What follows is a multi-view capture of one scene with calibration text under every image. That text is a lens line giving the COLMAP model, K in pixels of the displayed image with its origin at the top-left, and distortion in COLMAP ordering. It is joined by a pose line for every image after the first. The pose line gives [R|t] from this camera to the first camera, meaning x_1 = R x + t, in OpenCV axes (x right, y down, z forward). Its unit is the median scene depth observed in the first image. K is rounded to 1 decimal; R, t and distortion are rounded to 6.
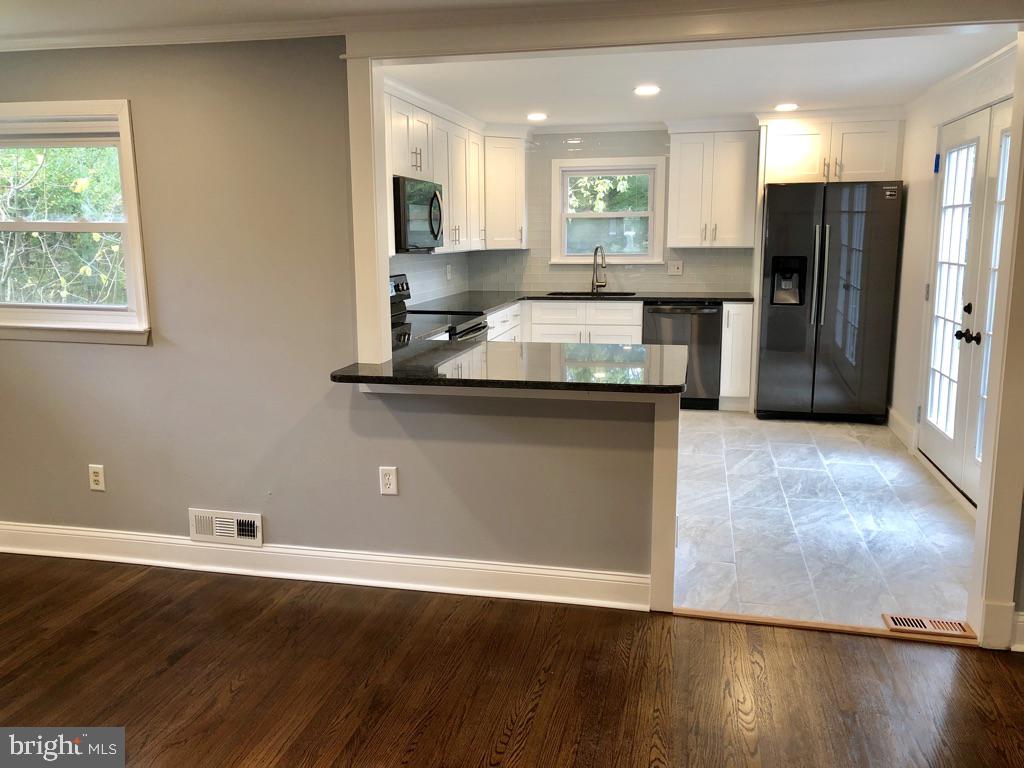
lens RADIAL K [[840.0, 0, 508.5], [0, 840.0, 379.2], [0, 0, 1]] dist [0.033131, 0.000911]
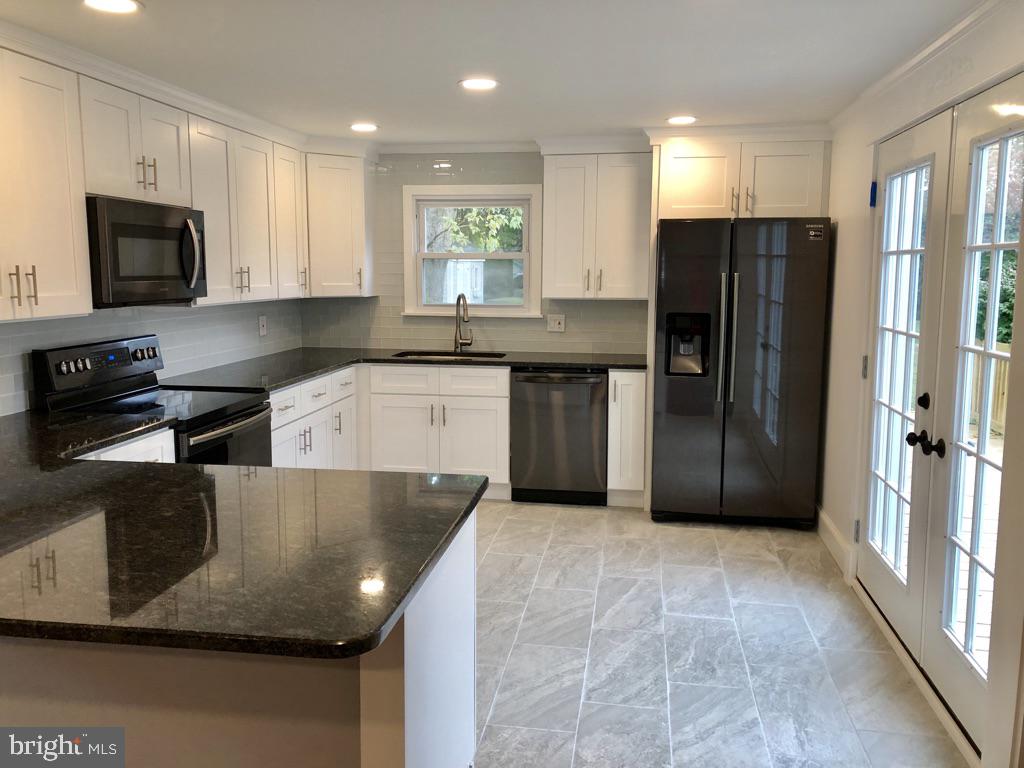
lens RADIAL K [[838.1, 0, 509.8], [0, 838.1, 380.1], [0, 0, 1]] dist [0.044975, -0.005712]
pose [[0.997830, 0.002034, 0.065817, 0.131713], [0.000685, 0.999148, -0.041255, -0.058179], [-0.065844, 0.041211, 0.996979, 0.274748]]
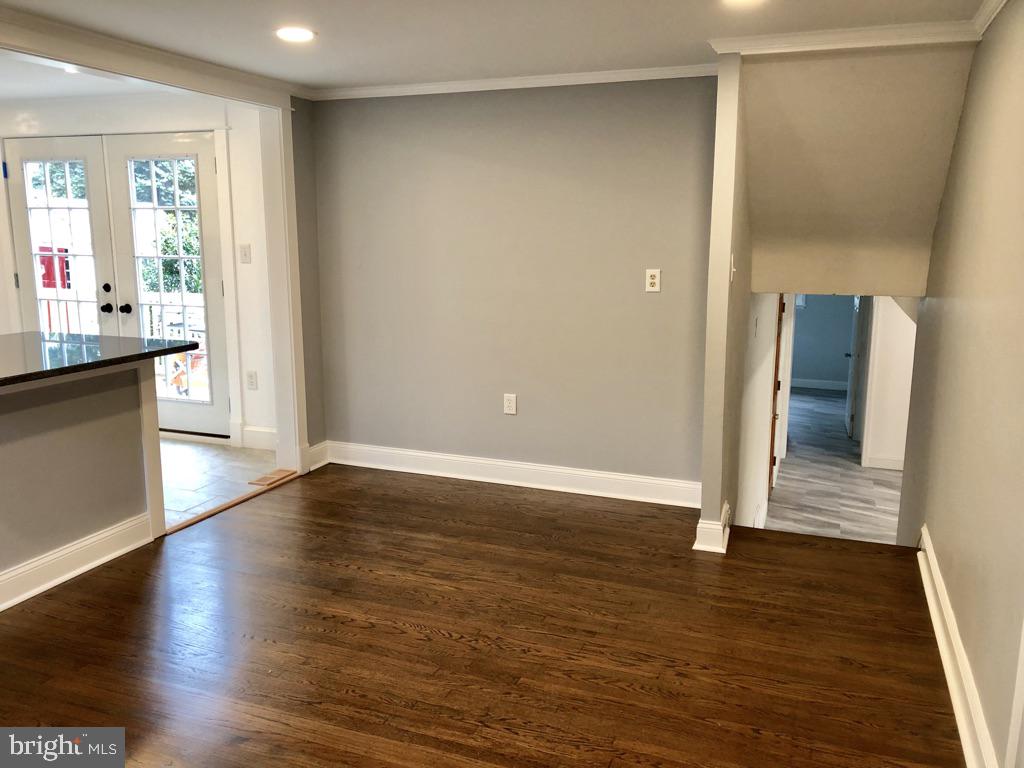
lens RADIAL K [[836.7, 0, 512.0], [0, 836.7, 384.0], [0, 0, 1]] dist [0.002780, 0.003359]
pose [[0.143900, -0.176329, 0.973756, -0.525134], [0.170658, 0.973677, 0.151095, -0.021741], [-0.974766, 0.144437, 0.170204, 0.155018]]
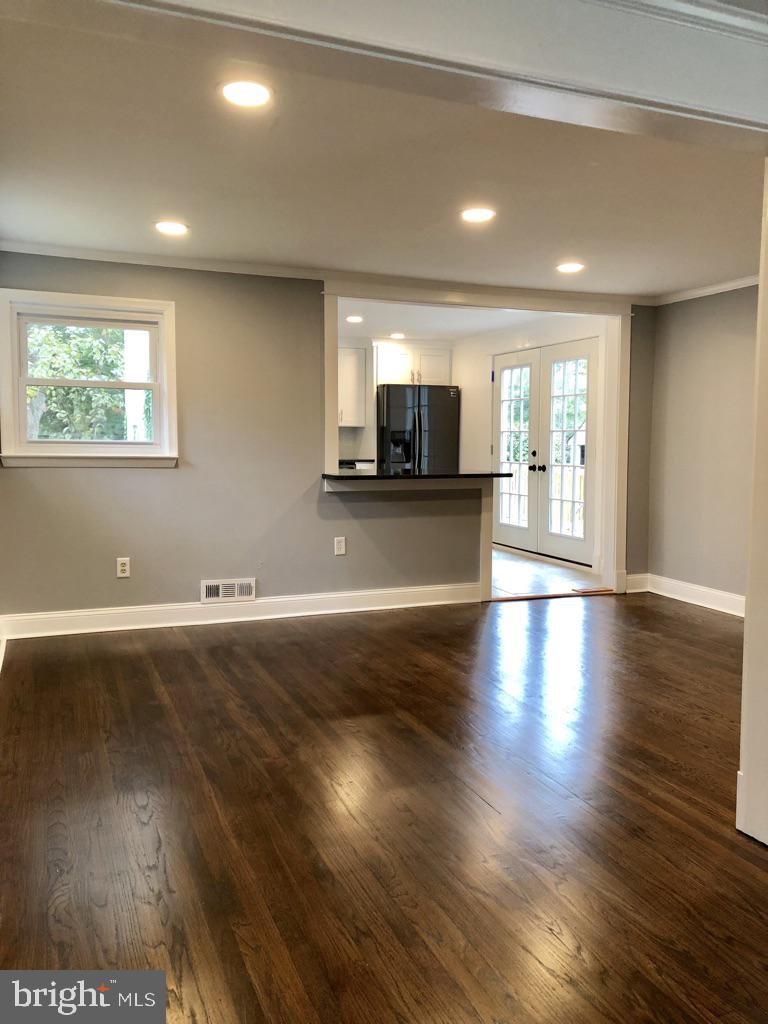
lens RADIAL K [[831.0, 0, 384.0], [0, 831.0, 512.0], [0, 0, 1]] dist [0.173558, -0.357226]
pose [[0.822390, -0.039753, 0.567533, -0.619658], [0.089026, 0.994259, -0.059362, 0.098978], [-0.561915, 0.099344, 0.821208, -0.243757]]
